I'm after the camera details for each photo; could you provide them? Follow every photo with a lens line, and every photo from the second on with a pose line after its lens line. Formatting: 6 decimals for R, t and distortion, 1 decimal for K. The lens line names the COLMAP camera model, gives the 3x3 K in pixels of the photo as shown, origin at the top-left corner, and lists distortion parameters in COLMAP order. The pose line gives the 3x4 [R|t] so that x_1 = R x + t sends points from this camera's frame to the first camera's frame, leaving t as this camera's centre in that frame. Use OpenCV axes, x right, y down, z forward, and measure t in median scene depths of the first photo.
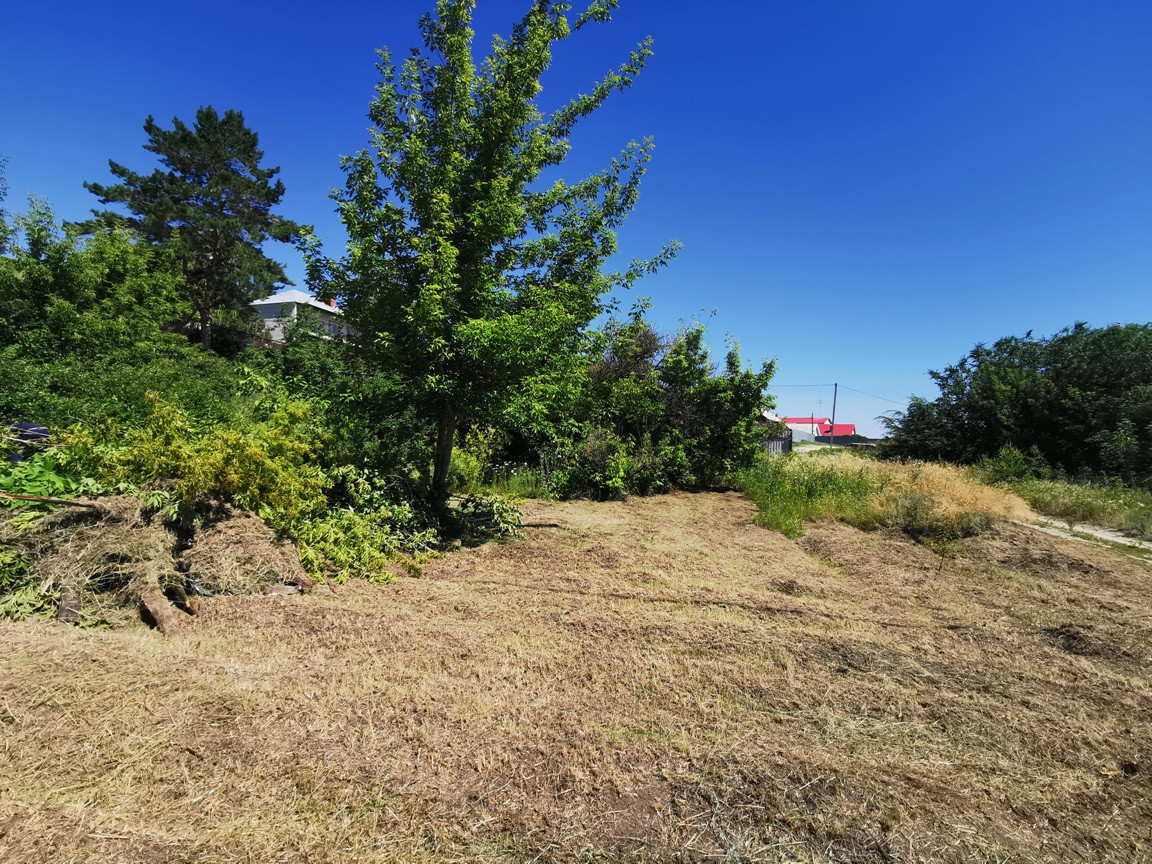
lens RADIAL K [[565.9, 0, 580.3], [0, 565.9, 424.1], [0, 0, 1]] dist [-0.029717, 0.043349]
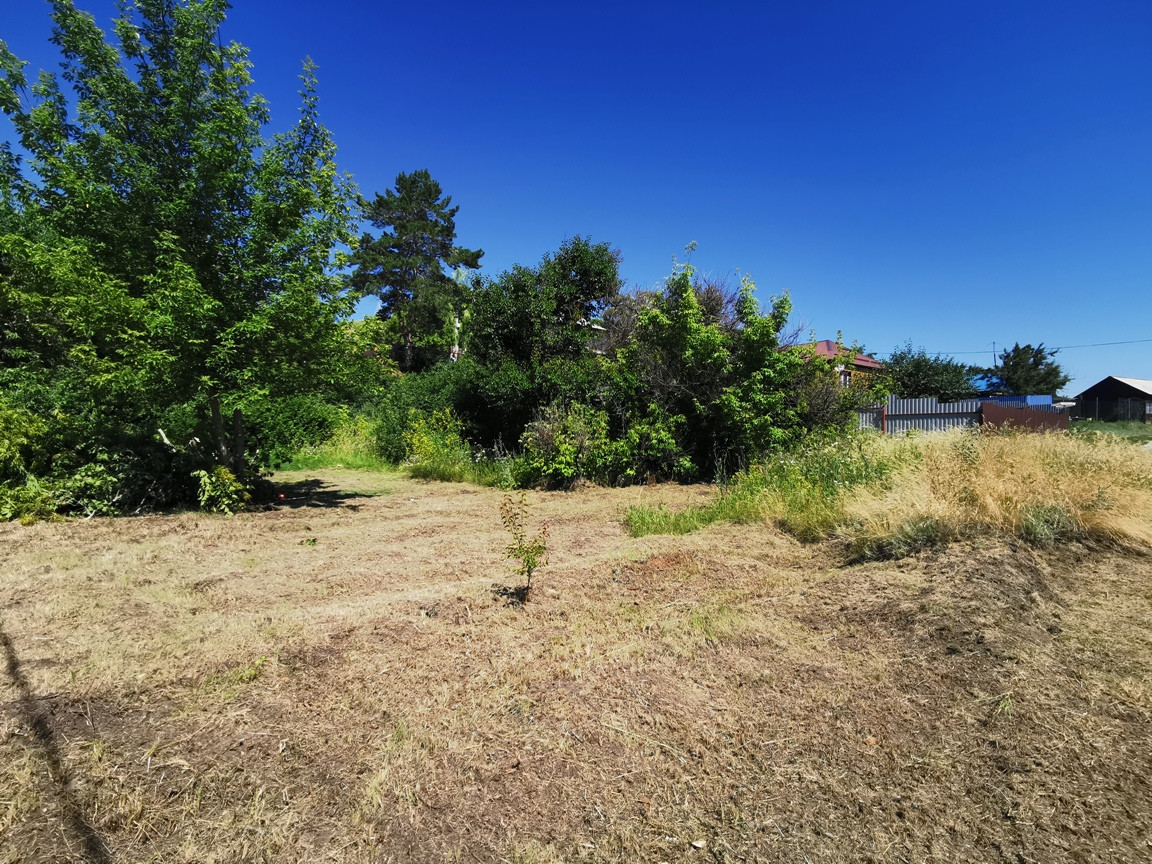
lens RADIAL K [[565.9, 0, 580.3], [0, 565.9, 424.1], [0, 0, 1]] dist [-0.029717, 0.043349]
pose [[0.845535, -0.045557, -0.531973, 1.120175], [0.041426, 0.998947, -0.019704, 0.111380], [0.532311, -0.005377, 0.846532, 0.626511]]
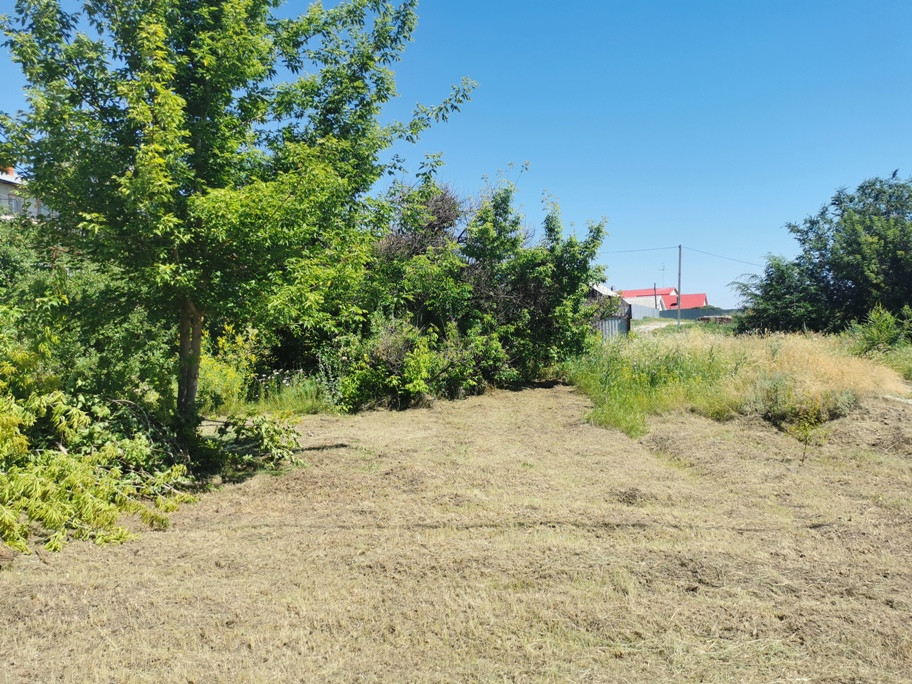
lens RADIAL K [[712.8, 0, 455.6], [0, 712.8, 331.9], [0, 0, 1]] dist [0.085287, -0.060533]
pose [[0.990947, -0.067666, 0.115954, 0.007609], [0.064471, 0.997435, 0.031091, -0.001628], [-0.117760, -0.023334, 0.992768, -0.014546]]
